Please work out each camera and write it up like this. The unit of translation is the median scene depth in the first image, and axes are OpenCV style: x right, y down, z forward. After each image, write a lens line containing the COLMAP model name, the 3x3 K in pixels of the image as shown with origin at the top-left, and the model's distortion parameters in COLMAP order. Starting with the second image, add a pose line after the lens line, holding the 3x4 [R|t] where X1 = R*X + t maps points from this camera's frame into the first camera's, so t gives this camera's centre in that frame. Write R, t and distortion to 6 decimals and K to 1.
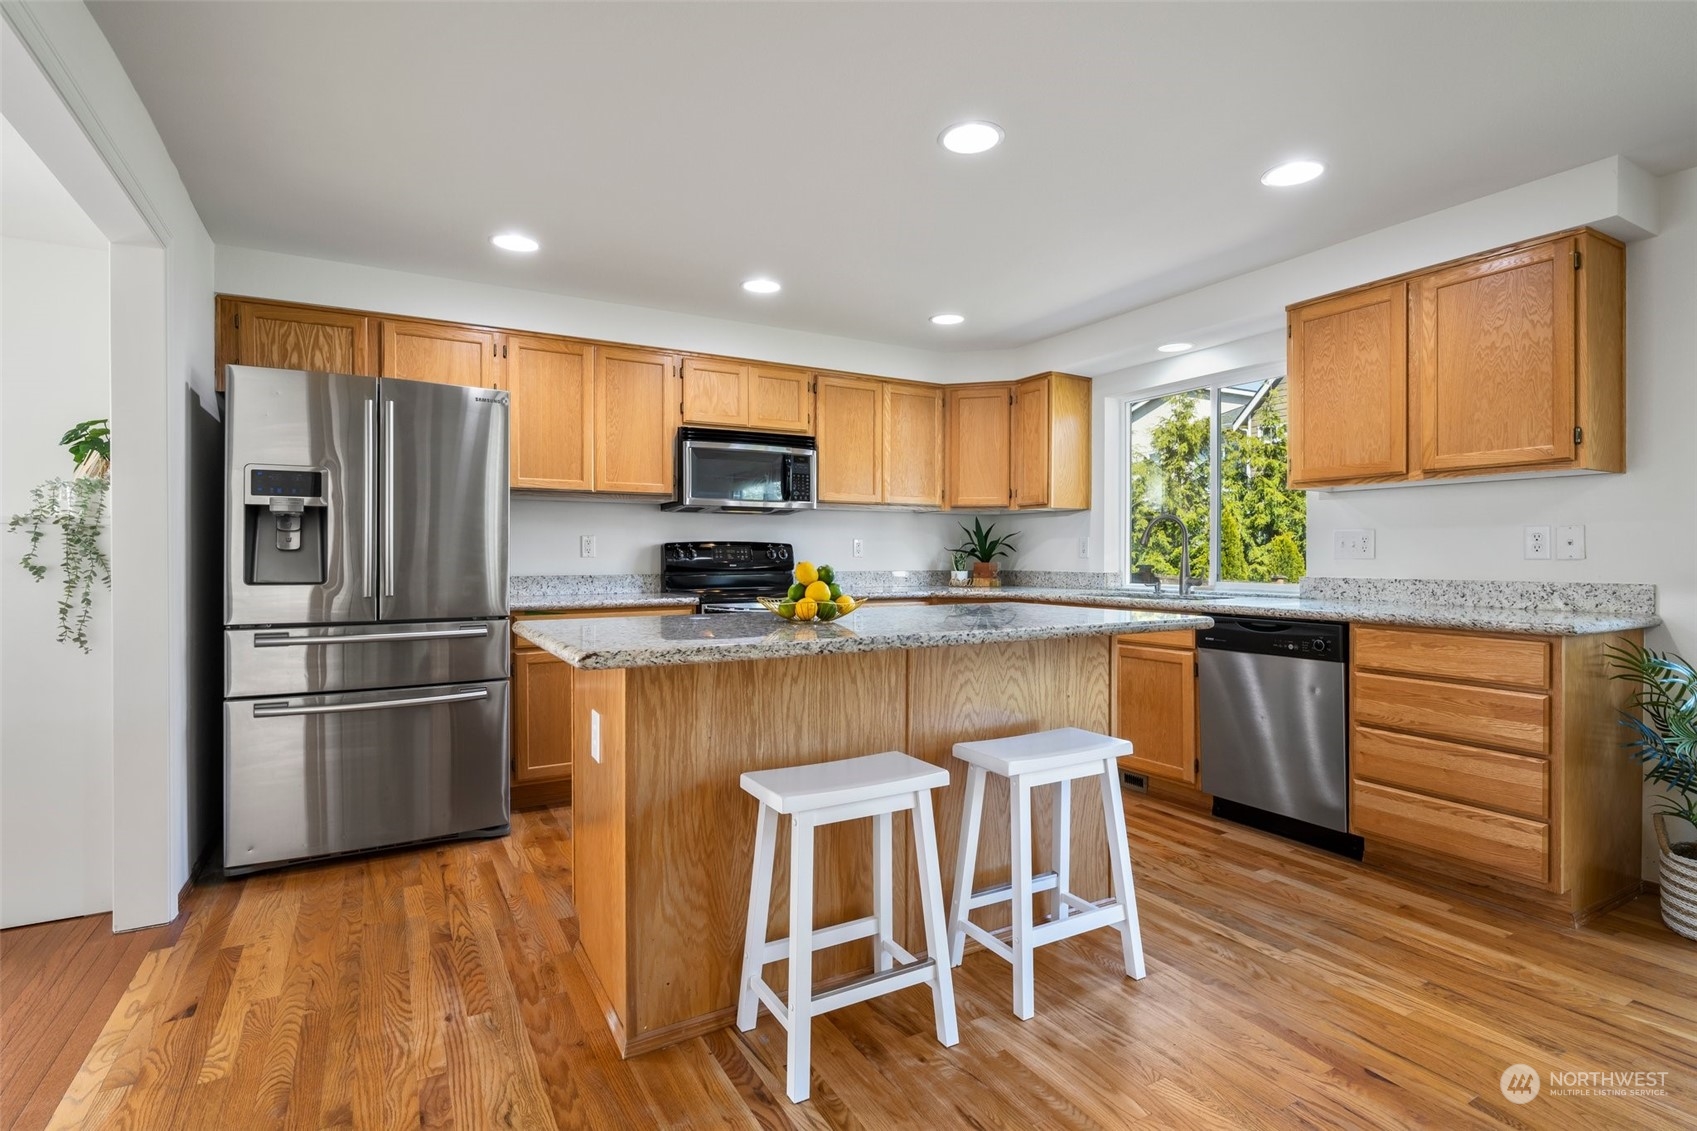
lens RADIAL K [[823.7, 0, 852.1], [0, 823.7, 560.2], [0, 0, 1]] dist [0.002797, -0.000673]
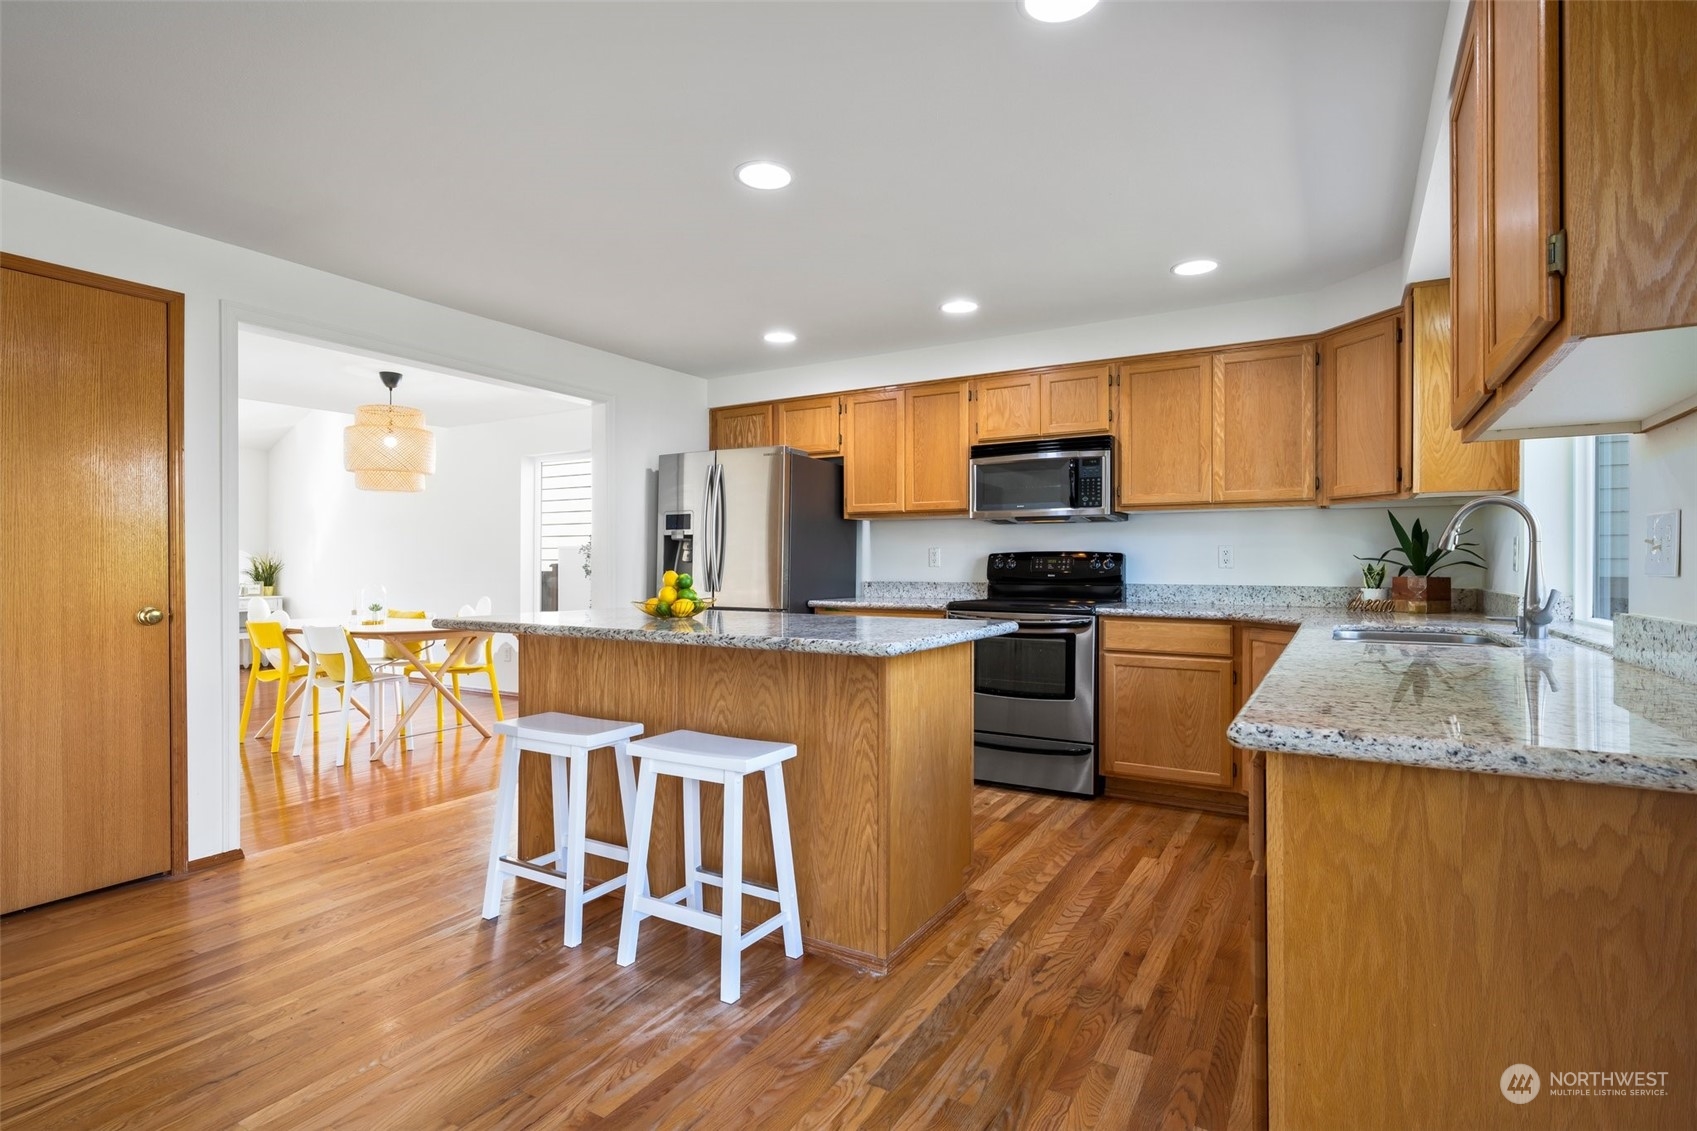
lens RADIAL K [[823.7, 0, 853.6], [0, 823.7, 564.2], [0, 0, 1]] dist [0.002797, -0.000673]
pose [[0.498072, 0.001666, -0.867134, 0.951921], [-0.006374, 0.999978, -0.001740, -0.006393], [0.867112, 0.006393, 0.498072, 0.482719]]
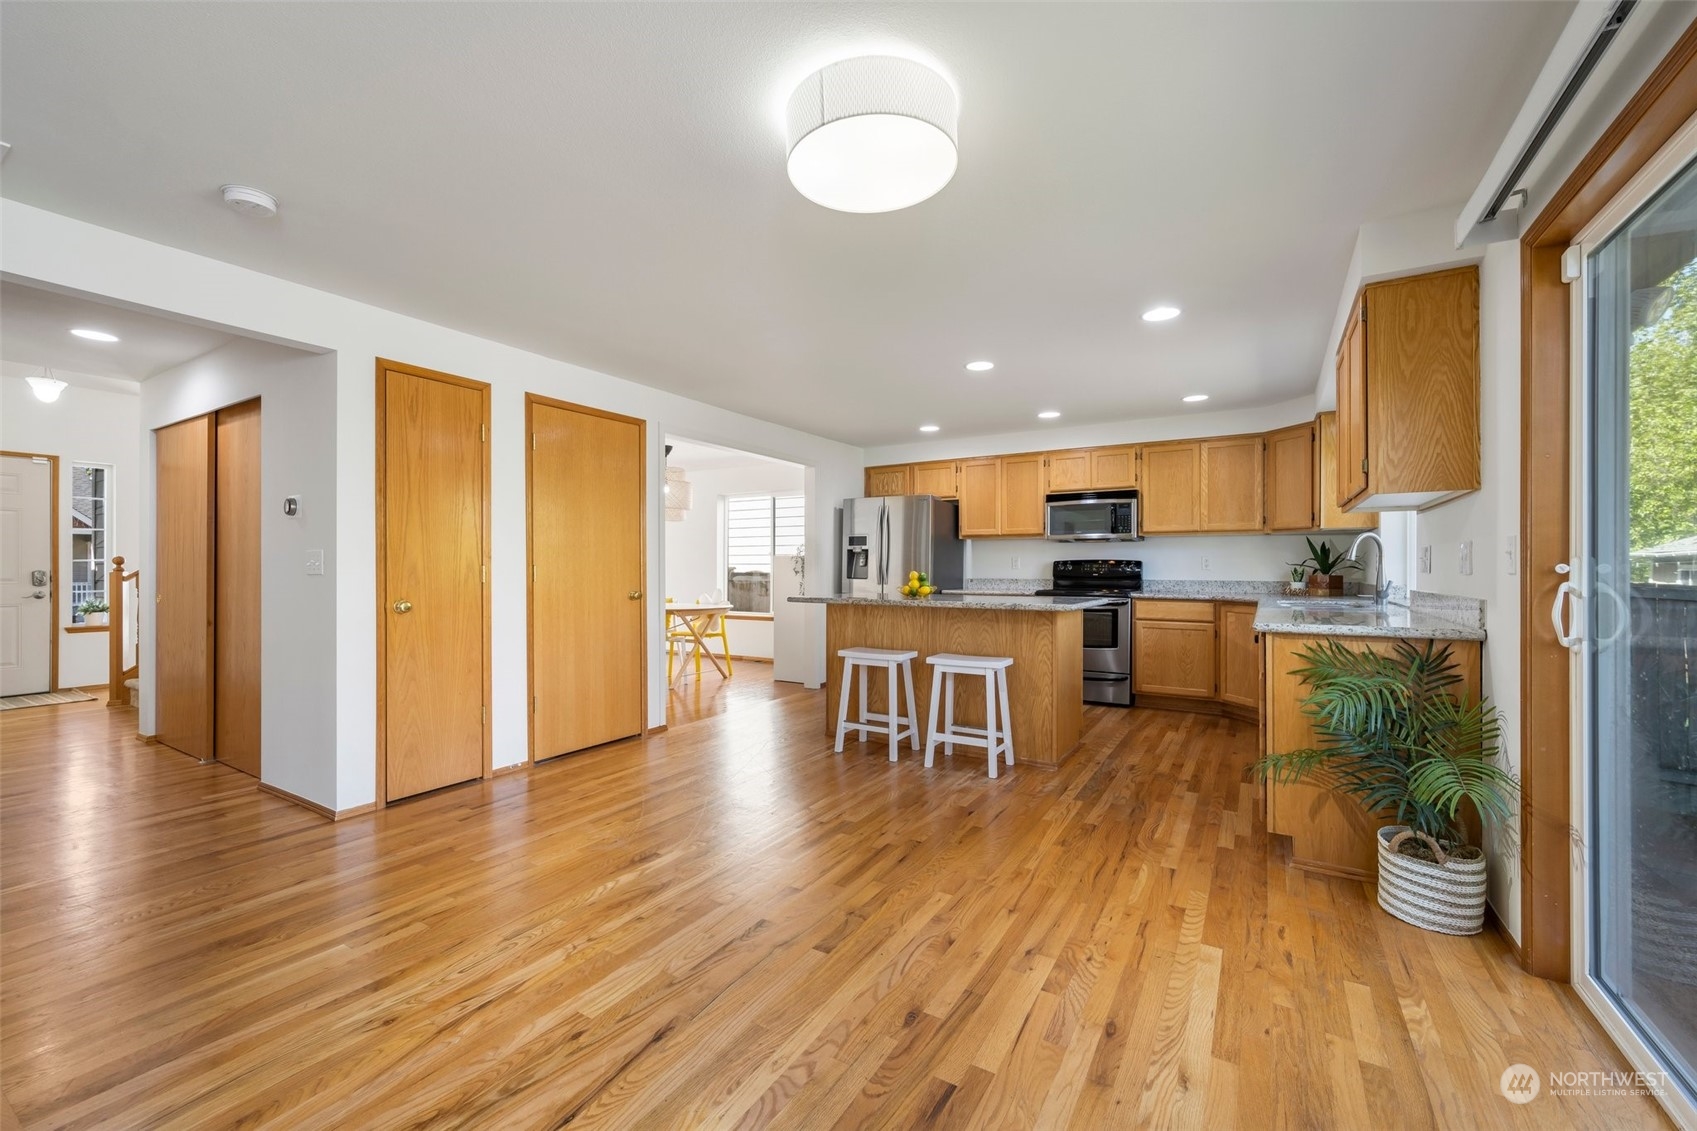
lens RADIAL K [[675.5, 0, 859.2], [0, 675.5, 567.5], [0, 0, 1]] dist [0.012841, 0.000113]
pose [[0.493596, 0.001873, -0.869689, 1.233656], [-0.006693, 0.999976, -0.001645, -0.003859], [0.869666, 0.006633, 0.493597, -0.074633]]
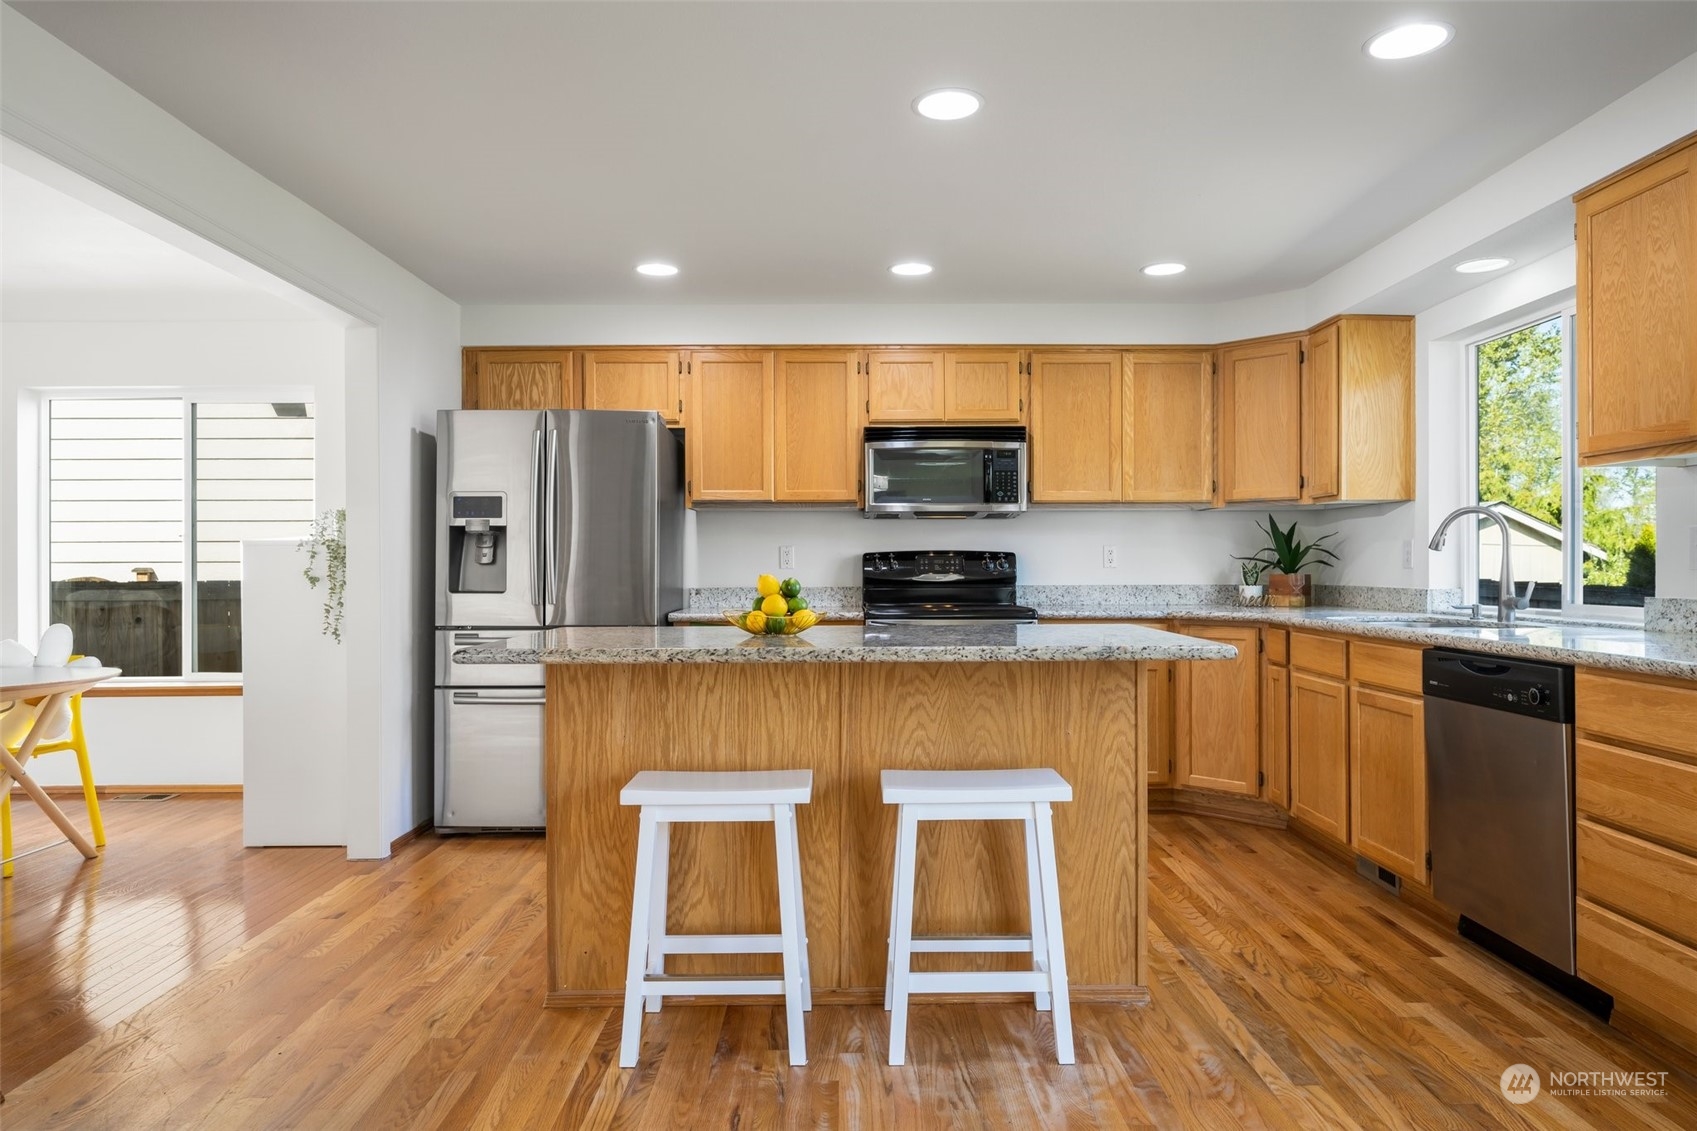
lens RADIAL K [[1042.3, 0, 853.6], [0, 1042.3, 570.6], [0, 0, 1]] dist [0.003483, -0.001929]
pose [[0.872670, -0.000626, -0.488310, 0.514410], [0.000913, 1.000000, 0.000351, -0.002546], [0.488310, -0.000752, 0.872670, -0.036437]]
